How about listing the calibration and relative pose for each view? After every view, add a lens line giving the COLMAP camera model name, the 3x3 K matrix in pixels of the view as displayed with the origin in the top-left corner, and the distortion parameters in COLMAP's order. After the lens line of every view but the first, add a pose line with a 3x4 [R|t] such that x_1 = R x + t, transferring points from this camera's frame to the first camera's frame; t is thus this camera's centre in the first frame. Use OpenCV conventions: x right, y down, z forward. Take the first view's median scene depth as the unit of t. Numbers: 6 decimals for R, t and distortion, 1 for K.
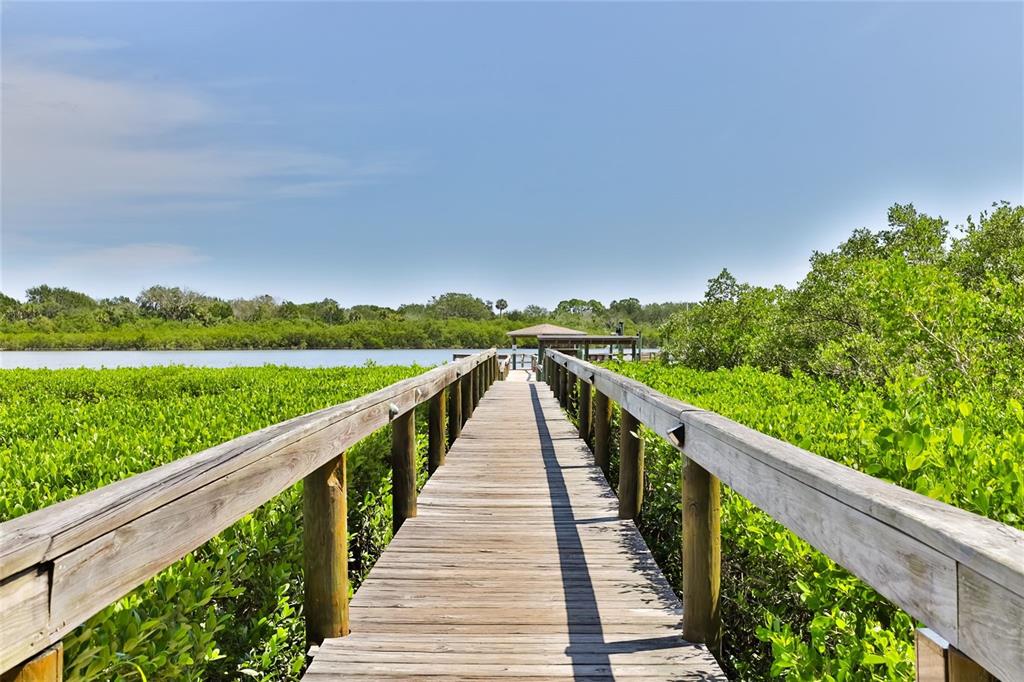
lens RADIAL K [[1034.6, 0, 511.5], [0, 1034.6, 340.0], [0, 0, 1]] dist [0.000062, 0.000000]
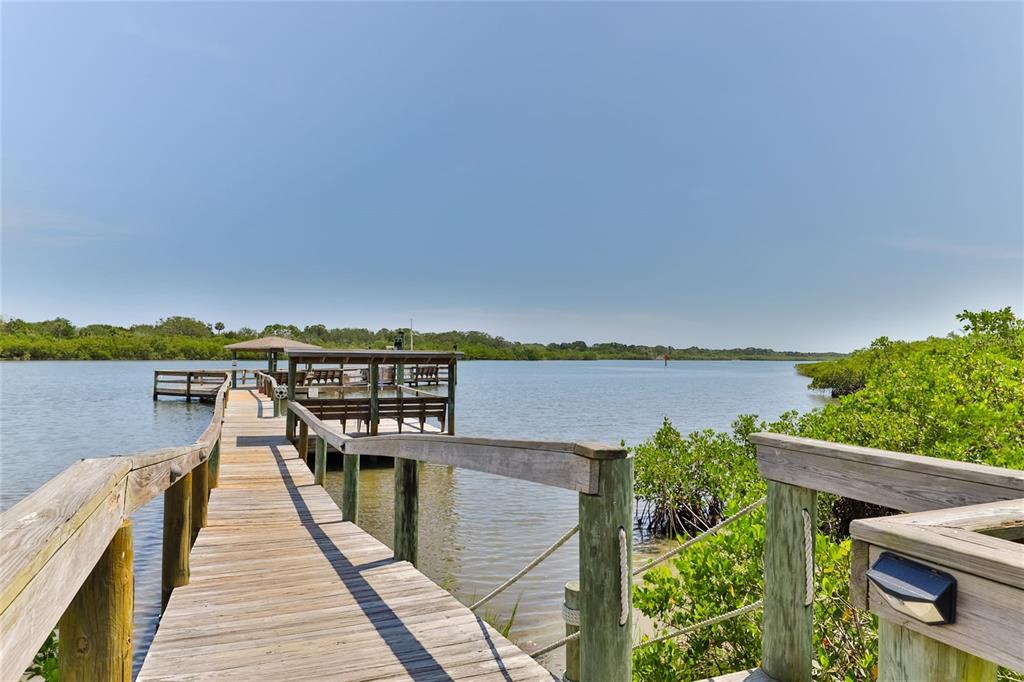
lens RADIAL K [[624.1, 0, 513.8], [0, 624.1, 347.4], [0, 0, 1]] dist [0.002804, 0.000020]
pose [[0.908698, 0.010868, 0.417312, -0.000974], [-0.006507, 0.999908, -0.011871, -0.000313], [-0.417402, 0.008072, 0.908686, 0.121568]]
